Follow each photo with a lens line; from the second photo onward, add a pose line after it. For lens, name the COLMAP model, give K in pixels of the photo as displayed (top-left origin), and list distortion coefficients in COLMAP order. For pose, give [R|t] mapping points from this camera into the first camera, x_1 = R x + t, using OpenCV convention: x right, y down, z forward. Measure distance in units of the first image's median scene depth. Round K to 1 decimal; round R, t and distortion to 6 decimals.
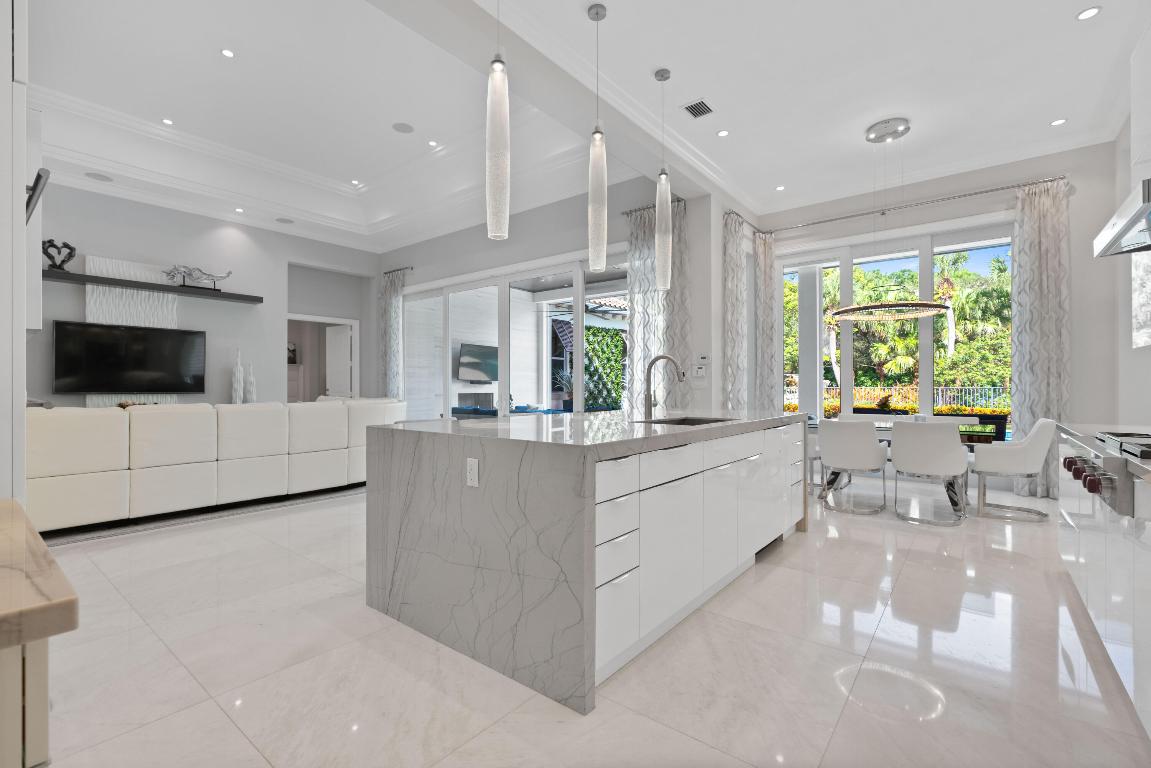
lens RADIAL K [[516.3, 0, 576.5], [0, 516.3, 387.9], [0, 0, 1]] dist [-0.011646, 0.002262]
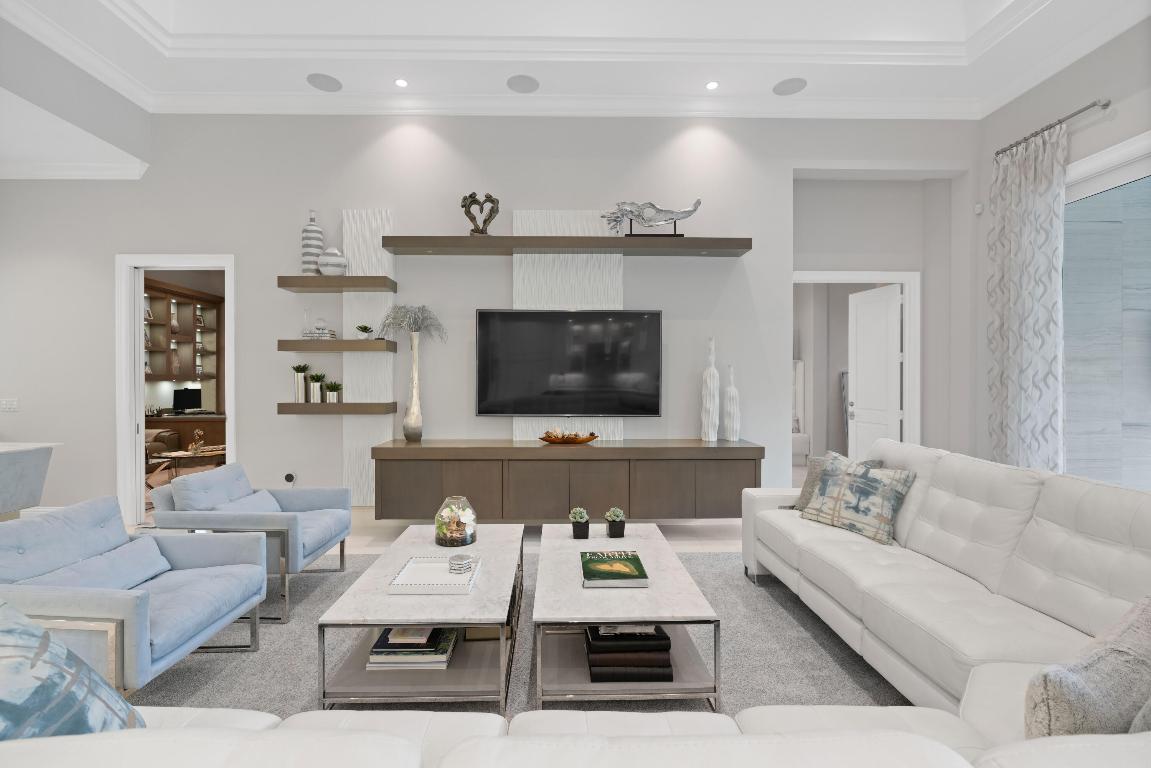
lens RADIAL K [[516.3, 0, 565.6], [0, 516.3, 381.8], [0, 0, 1]] dist [-0.011646, 0.002262]
pose [[0.635828, 0.007401, -0.771795, -0.353505], [-0.002471, 0.999968, 0.007554, -0.034645], [0.771827, -0.002896, 0.635826, 0.565009]]
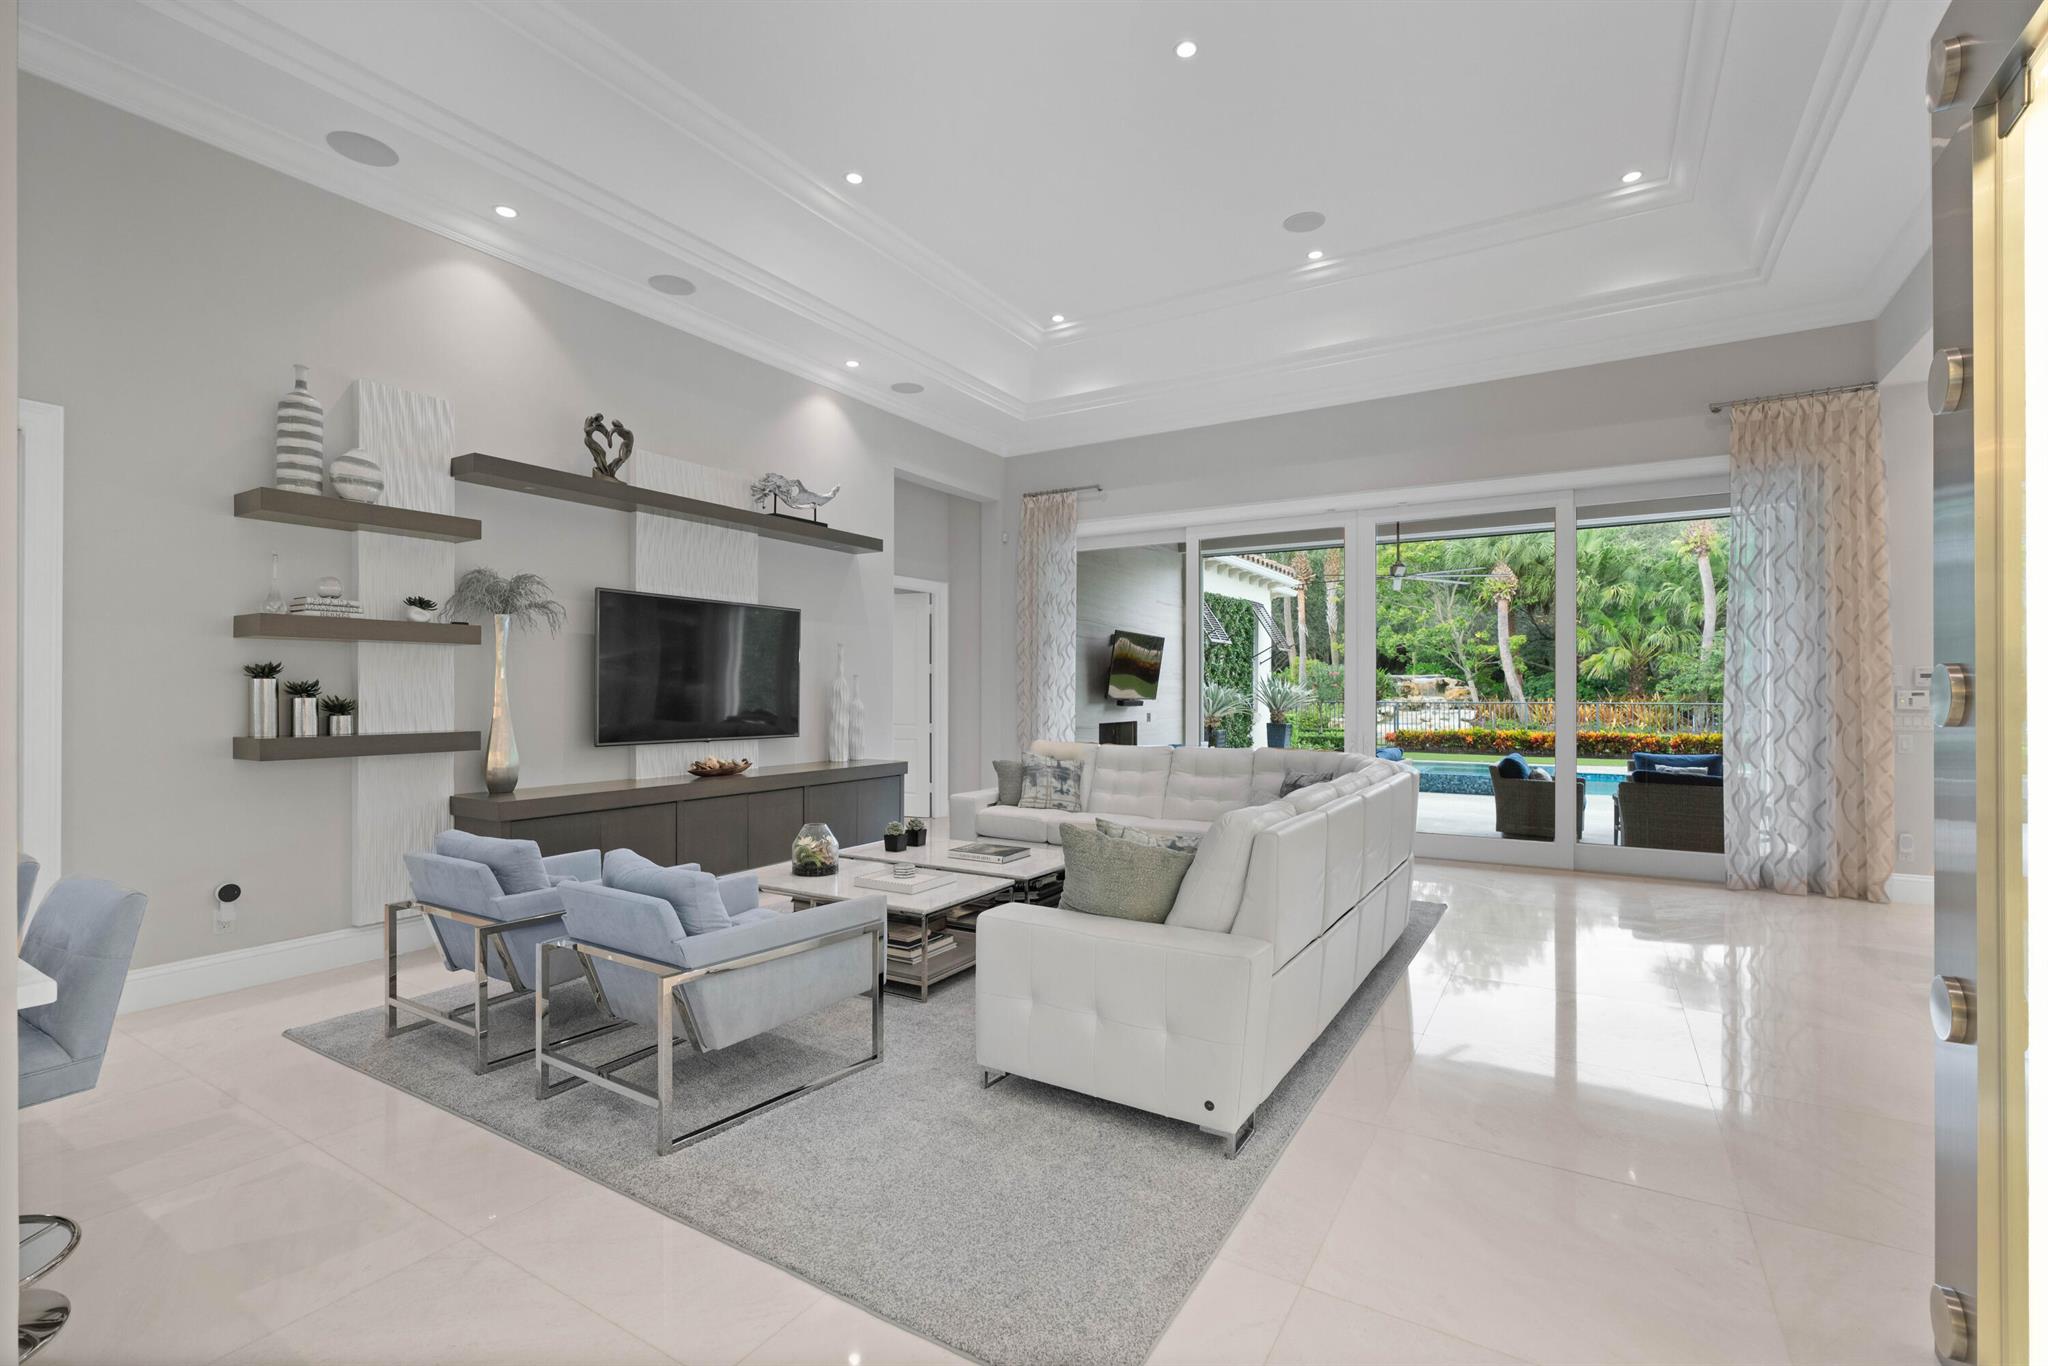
lens RADIAL K [[918.6, 0, 1009.3], [0, 918.6, 689.8], [0, 0, 1]] dist [-0.011646, 0.002262]
pose [[0.994334, 0.004625, 0.106196, -0.644135], [-0.004503, 0.999989, -0.001396, -0.034575], [-0.106202, 0.000910, 0.994344, 0.113697]]
